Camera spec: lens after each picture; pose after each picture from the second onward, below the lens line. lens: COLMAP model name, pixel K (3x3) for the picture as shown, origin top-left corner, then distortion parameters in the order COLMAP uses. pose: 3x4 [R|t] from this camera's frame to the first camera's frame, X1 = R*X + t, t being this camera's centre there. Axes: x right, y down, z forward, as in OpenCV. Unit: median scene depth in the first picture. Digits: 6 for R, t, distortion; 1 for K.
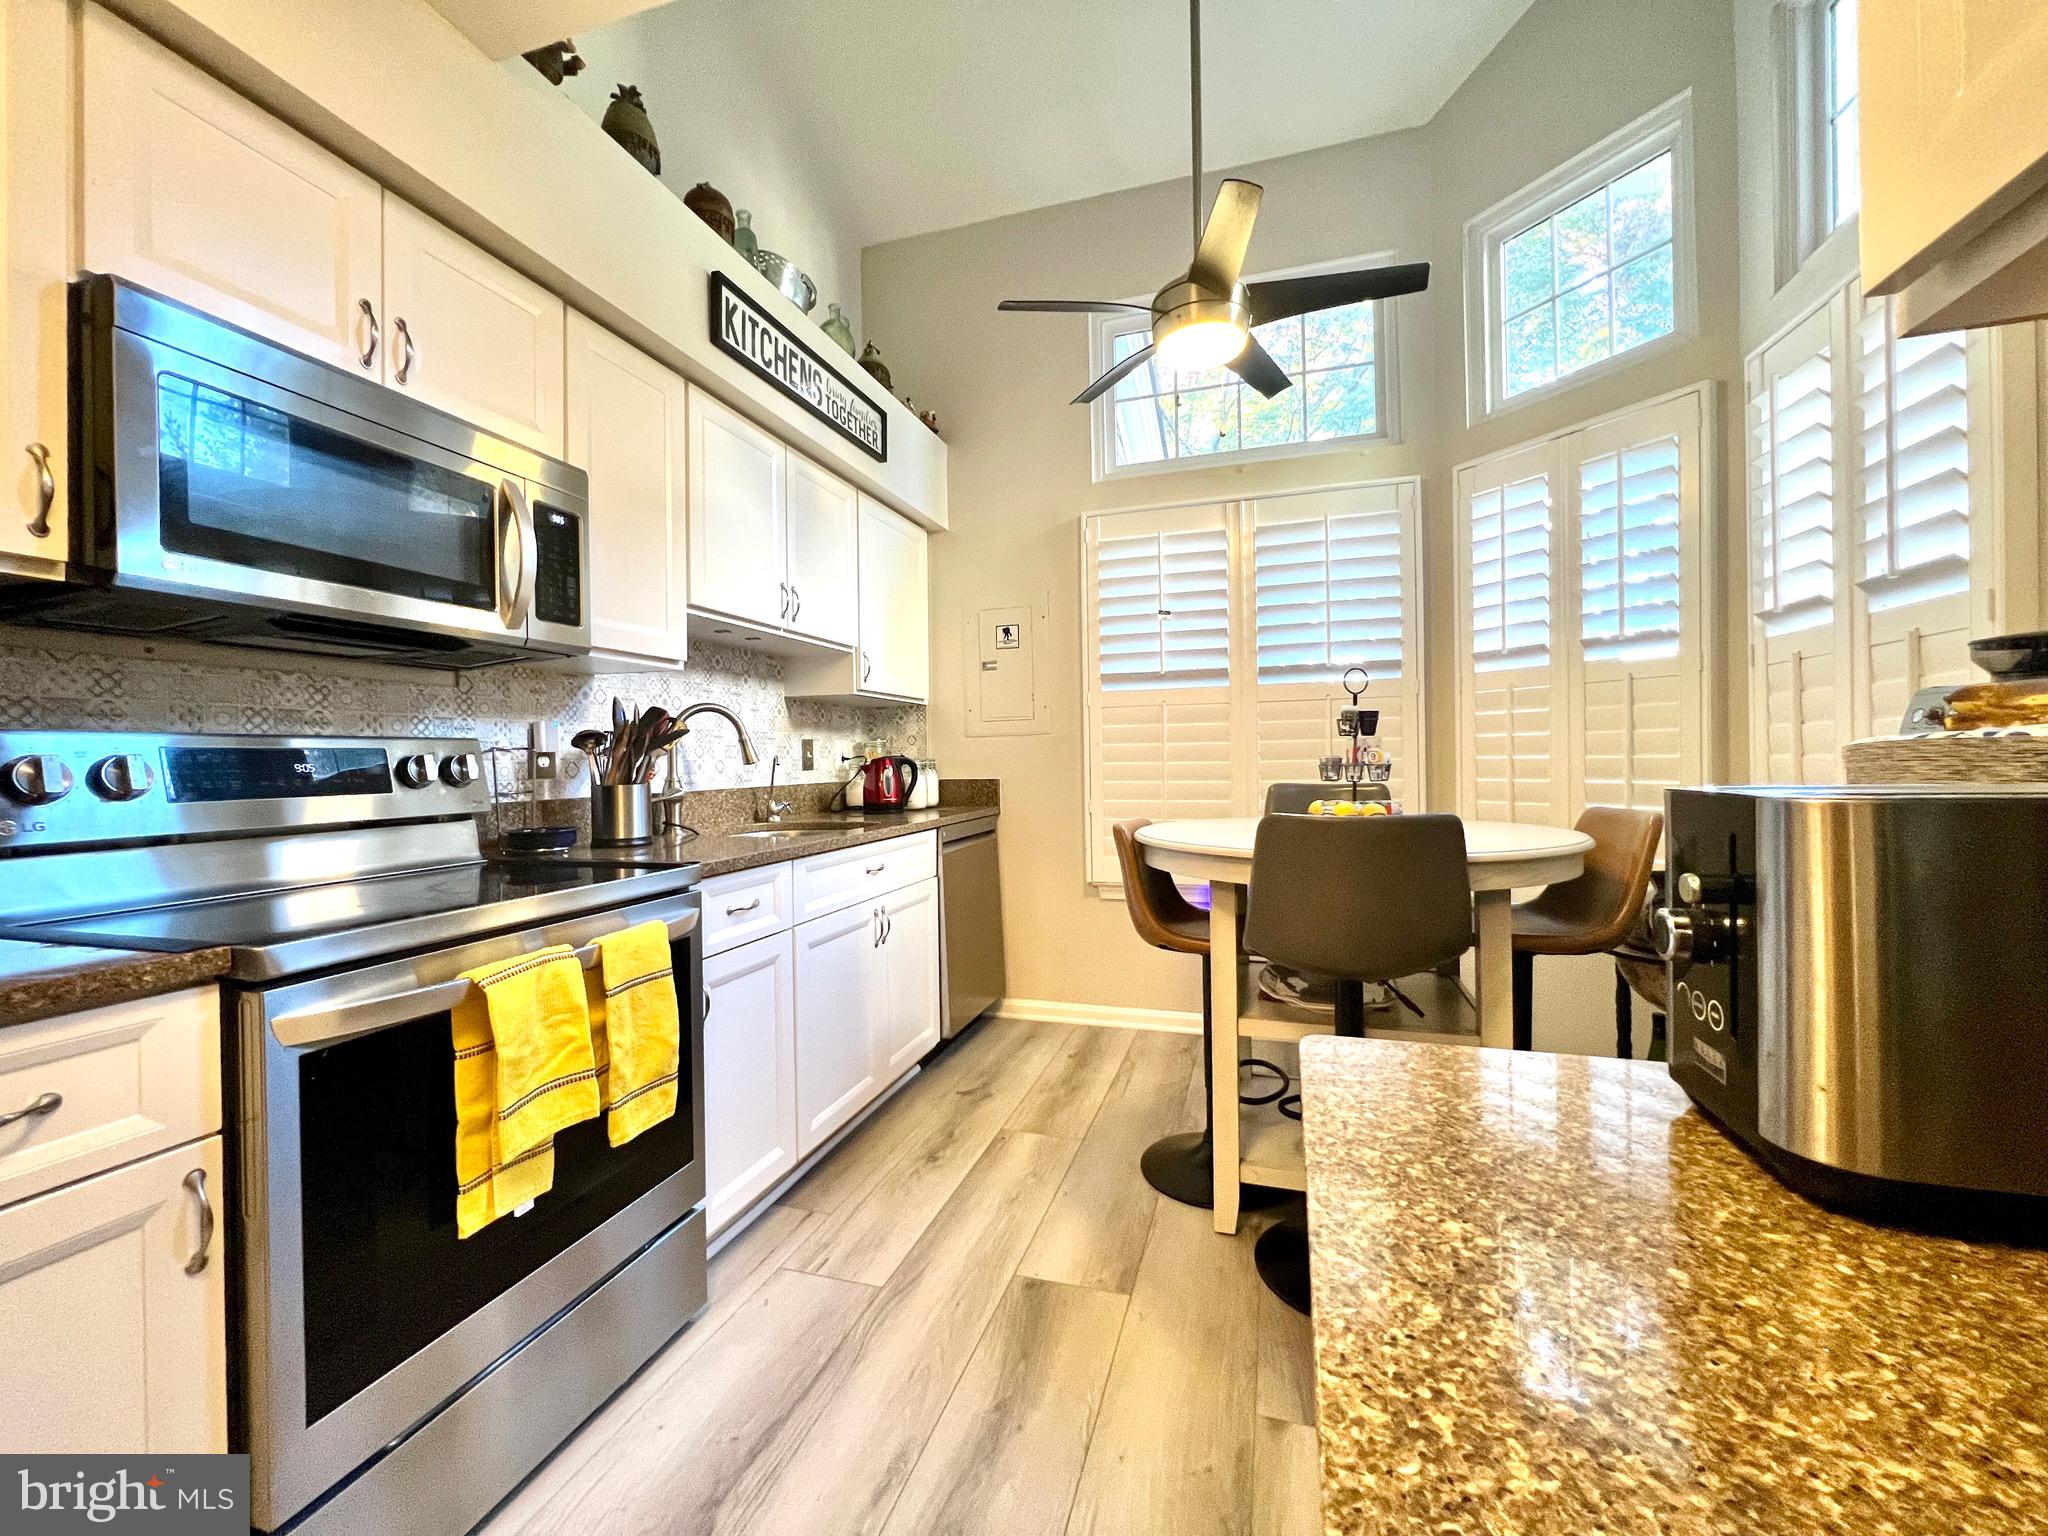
lens RADIAL K [[840.0, 0, 1012.0], [0, 840.0, 756.7], [0, 0, 1]] dist [-0.000111, -0.000595]
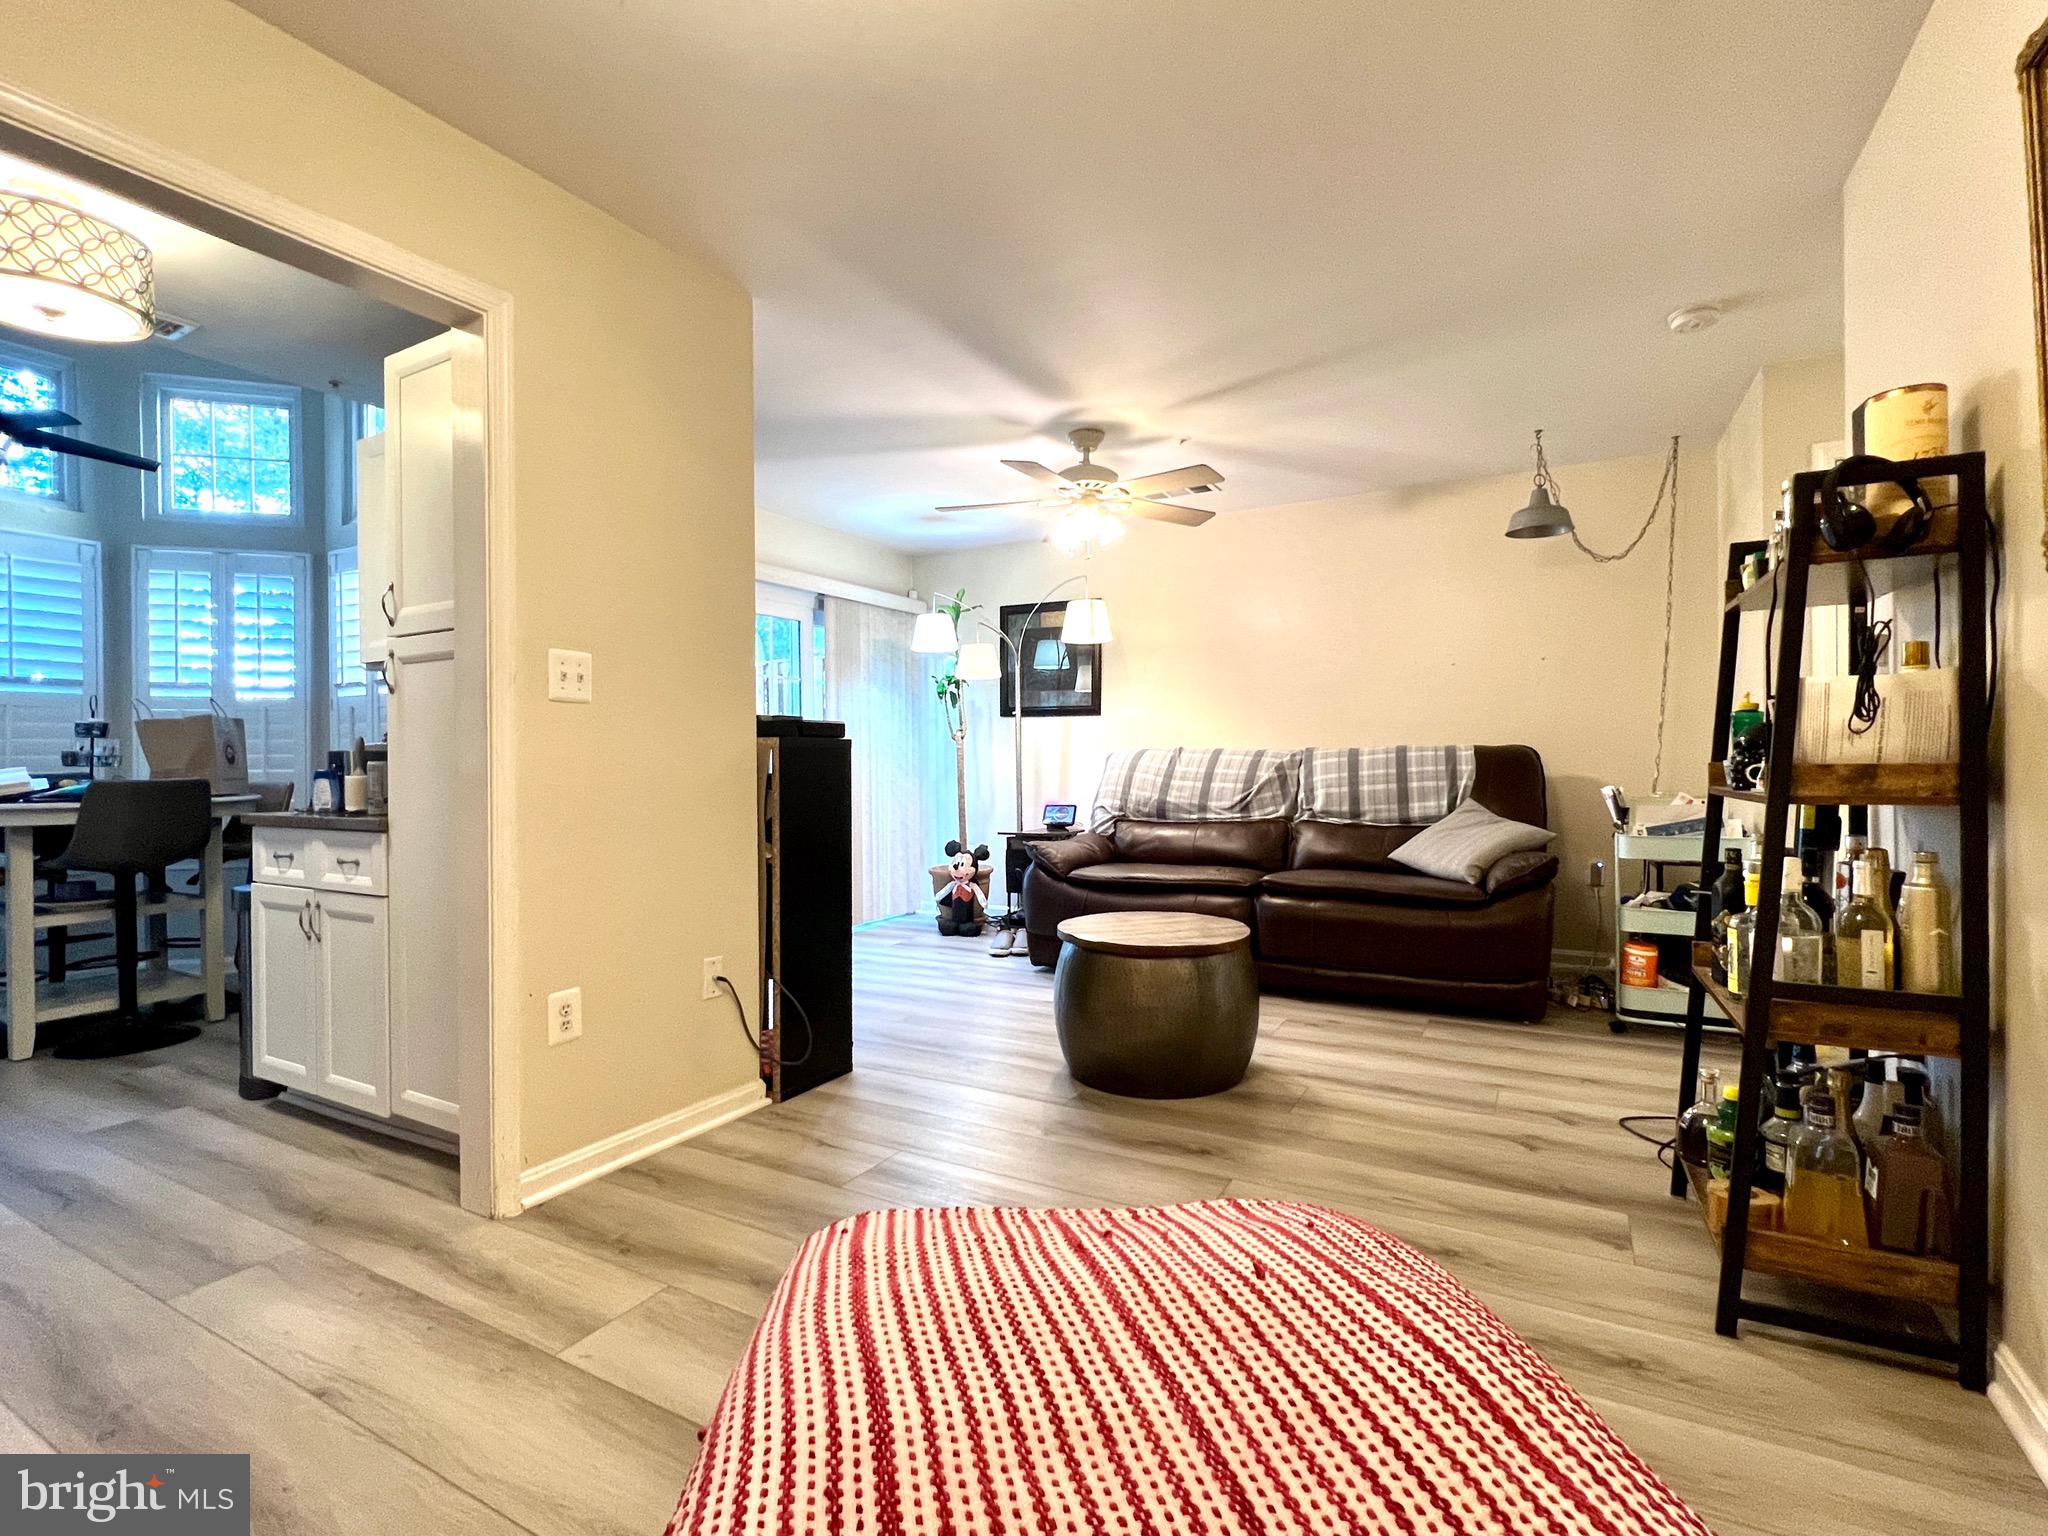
lens RADIAL K [[942.8, 0, 1027.8], [0, 942.8, 768.1], [0, 0, 1]] dist [-0.005001, 0.000475]
pose [[0.187684, 0.004846, 0.982217, -0.923067], [-0.003045, 0.999986, -0.004352, 0.033488], [-0.982225, -0.002174, 0.187696, -0.963618]]
